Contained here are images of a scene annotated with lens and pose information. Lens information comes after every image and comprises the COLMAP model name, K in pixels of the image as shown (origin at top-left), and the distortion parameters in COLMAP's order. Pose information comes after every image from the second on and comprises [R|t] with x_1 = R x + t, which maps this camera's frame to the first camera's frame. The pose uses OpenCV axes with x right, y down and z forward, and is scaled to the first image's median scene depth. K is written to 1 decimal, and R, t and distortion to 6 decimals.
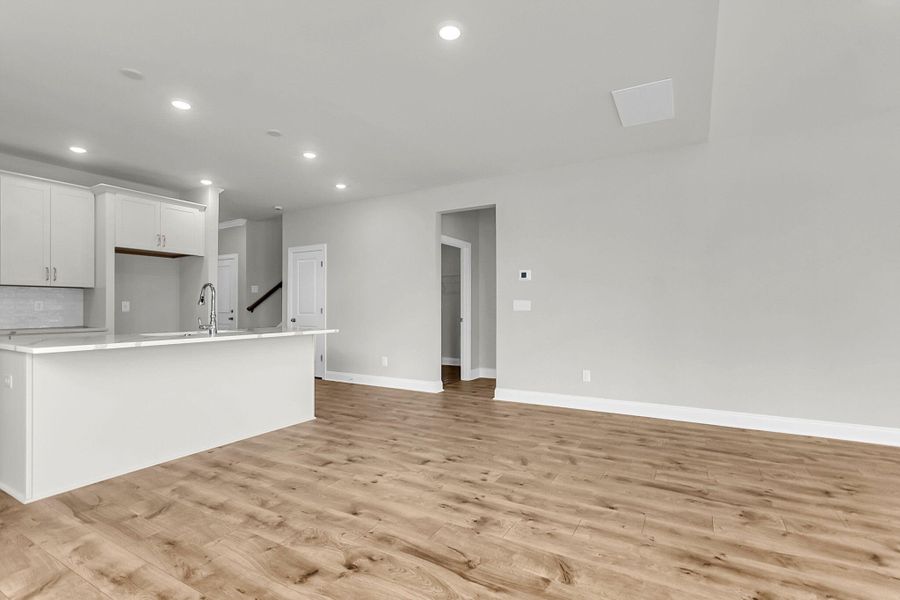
lens RADIAL K [[422.8, 0, 452.4], [0, 422.8, 305.1], [0, 0, 1]] dist [-0.000247, 0.000865]
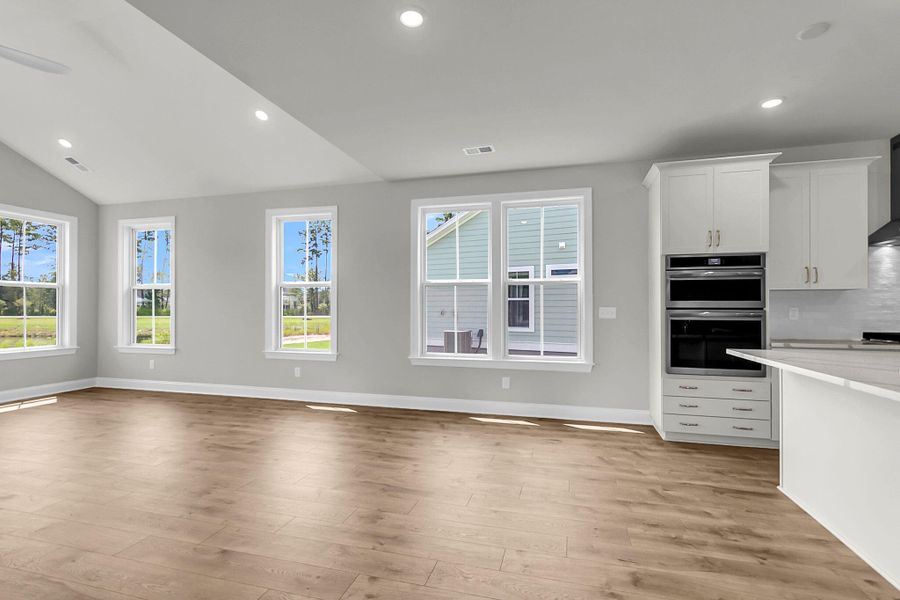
lens RADIAL K [[422.8, 0, 452.4], [0, 422.8, 305.1], [0, 0, 1]] dist [-0.000247, 0.000865]
pose [[-0.967340, -0.002004, -0.253476, 0.110321], [0.001442, 0.999909, -0.013411, -0.011040], [0.253479, -0.013339, -0.967249, 1.492941]]
